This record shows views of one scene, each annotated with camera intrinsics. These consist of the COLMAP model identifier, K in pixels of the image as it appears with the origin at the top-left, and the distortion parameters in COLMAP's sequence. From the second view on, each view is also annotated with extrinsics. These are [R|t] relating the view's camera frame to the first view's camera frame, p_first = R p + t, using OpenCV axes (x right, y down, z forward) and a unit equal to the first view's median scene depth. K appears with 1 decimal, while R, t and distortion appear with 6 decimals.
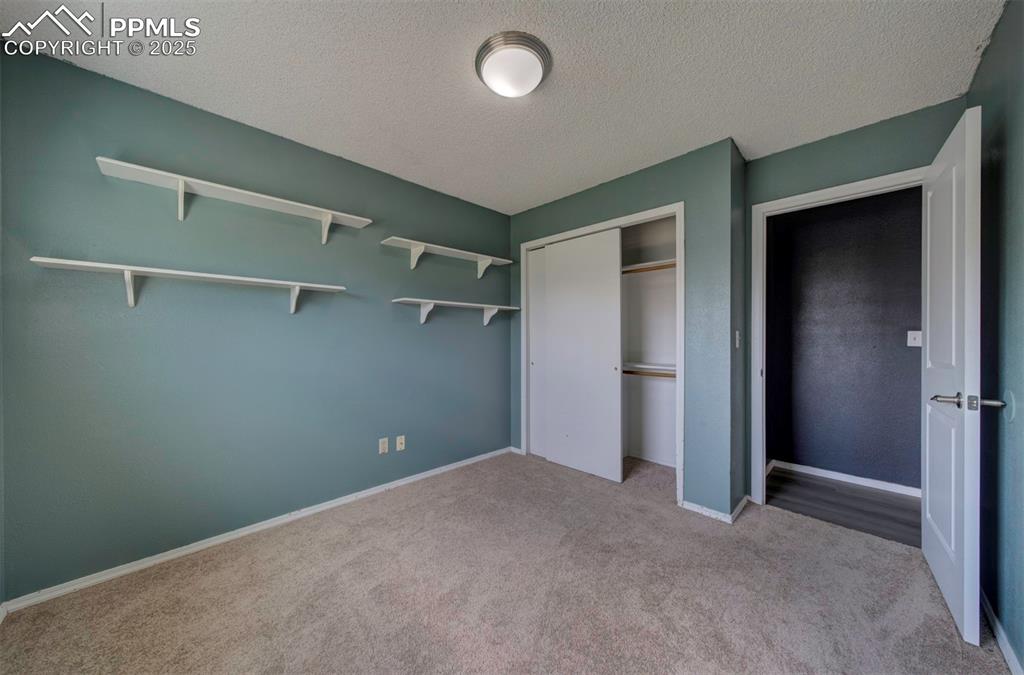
lens RADIAL K [[355.5, 0, 513.4], [0, 355.5, 337.2], [0, 0, 1]] dist [0.001493, 0.000153]
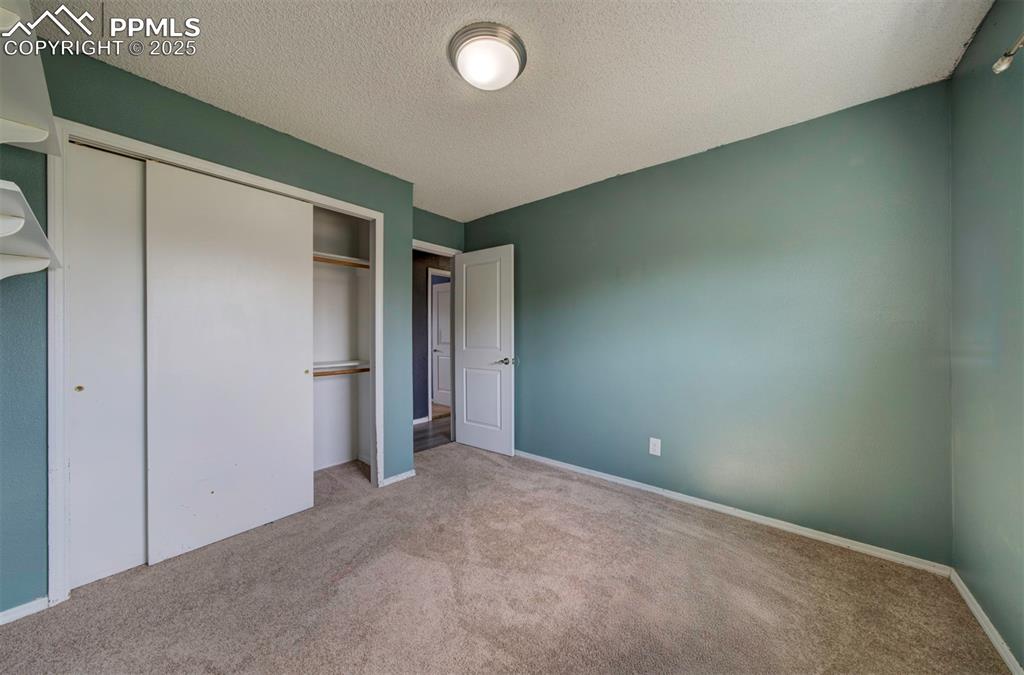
lens RADIAL K [[344.1, 0, 511.3], [0, 344.1, 336.4], [0, 0, 1]] dist [0.008876, 0.000061]
pose [[-0.089067, -0.003568, 0.996019, -0.579048], [-0.001582, 0.999993, 0.003441, 0.001875], [-0.996024, -0.001269, -0.089072, 0.626328]]
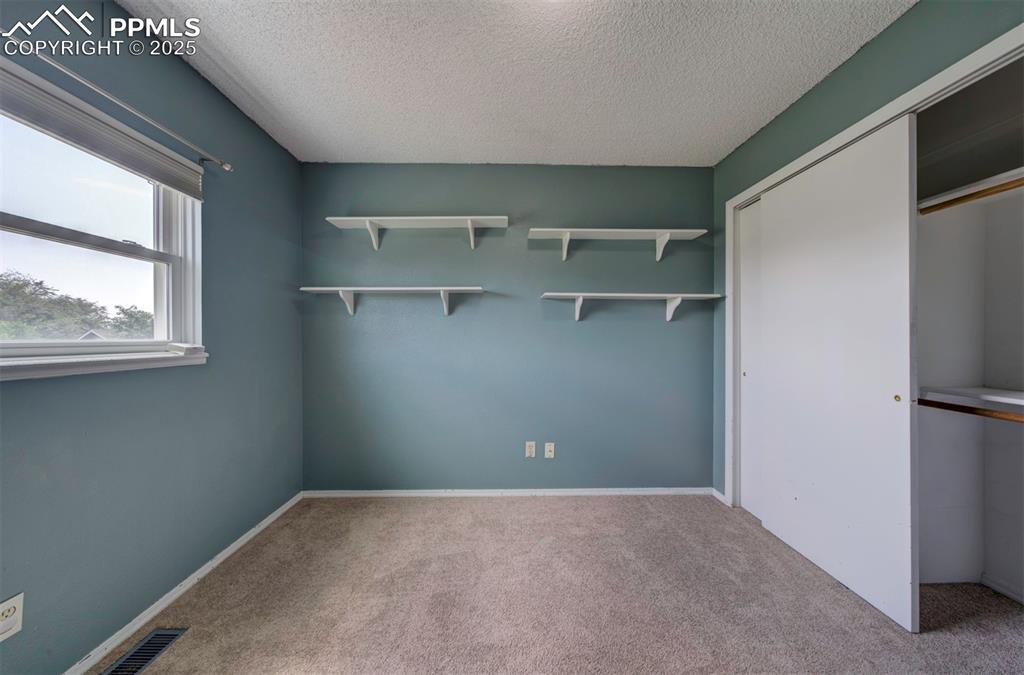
lens RADIAL K [[351.3, 0, 507.0], [0, 351.3, 338.8], [0, 0, 1]] dist [-0.021392, 0.006920]
pose [[0.717029, 0.005745, -0.697020, 0.241336], [-0.000318, 0.999969, 0.007914, -0.000362], [0.697043, -0.005453, 0.717008, 0.270768]]
